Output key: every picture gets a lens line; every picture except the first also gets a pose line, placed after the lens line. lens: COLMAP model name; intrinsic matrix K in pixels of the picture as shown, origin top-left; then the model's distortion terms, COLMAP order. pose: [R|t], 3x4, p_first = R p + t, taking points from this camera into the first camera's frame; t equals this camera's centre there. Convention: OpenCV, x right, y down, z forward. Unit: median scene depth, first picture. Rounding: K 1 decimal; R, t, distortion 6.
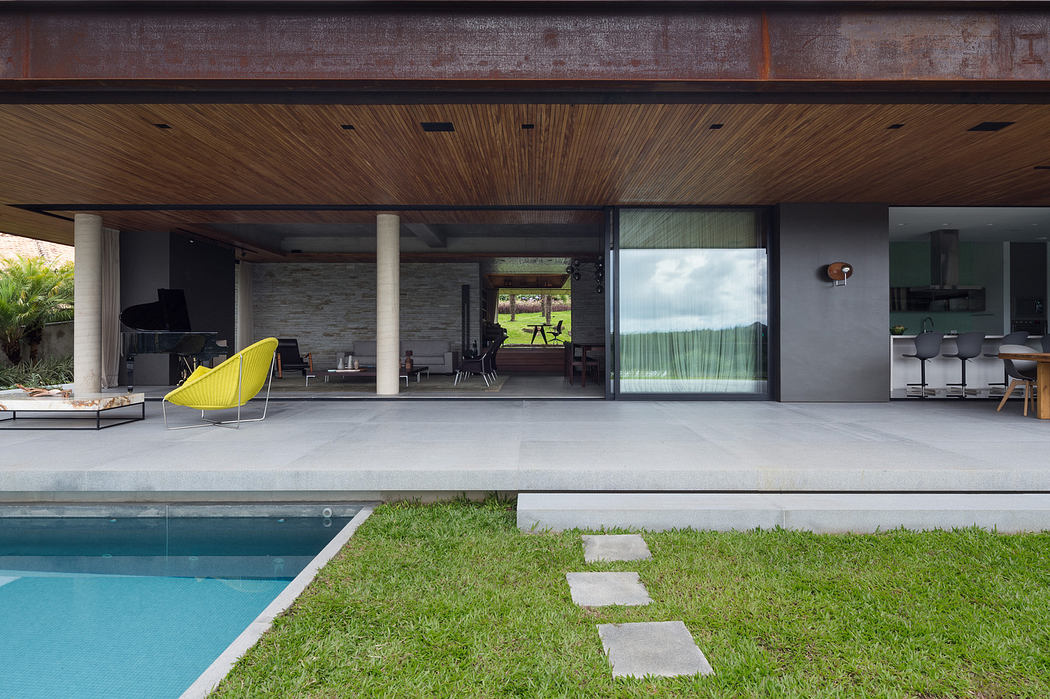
lens RADIAL K [[702.6, 0, 527.9], [0, 702.6, 339.9], [0, 0, 1]] dist [0.005466, 0.003205]
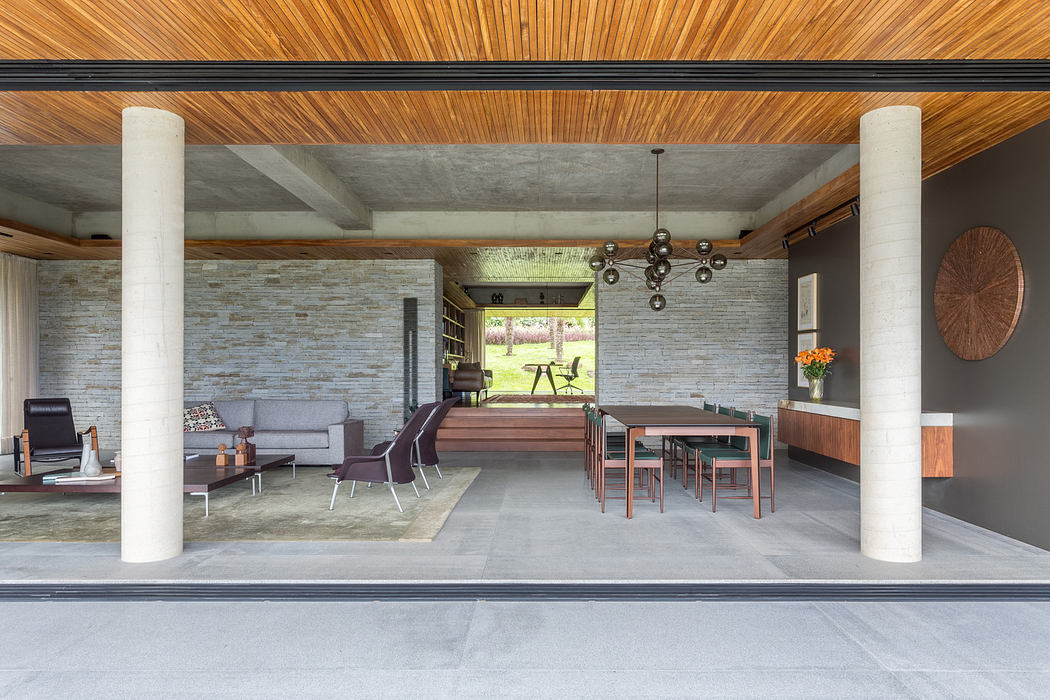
lens RADIAL K [[702.6, 0, 526.9], [0, 702.6, 356.6], [0, 0, 1]] dist [0.005466, 0.003205]
pose [[0.999724, 0.000998, -0.023493, 0.015714], [-0.001307, 0.999913, -0.013155, -0.019561], [0.023478, 0.013182, 0.999637, 0.357401]]
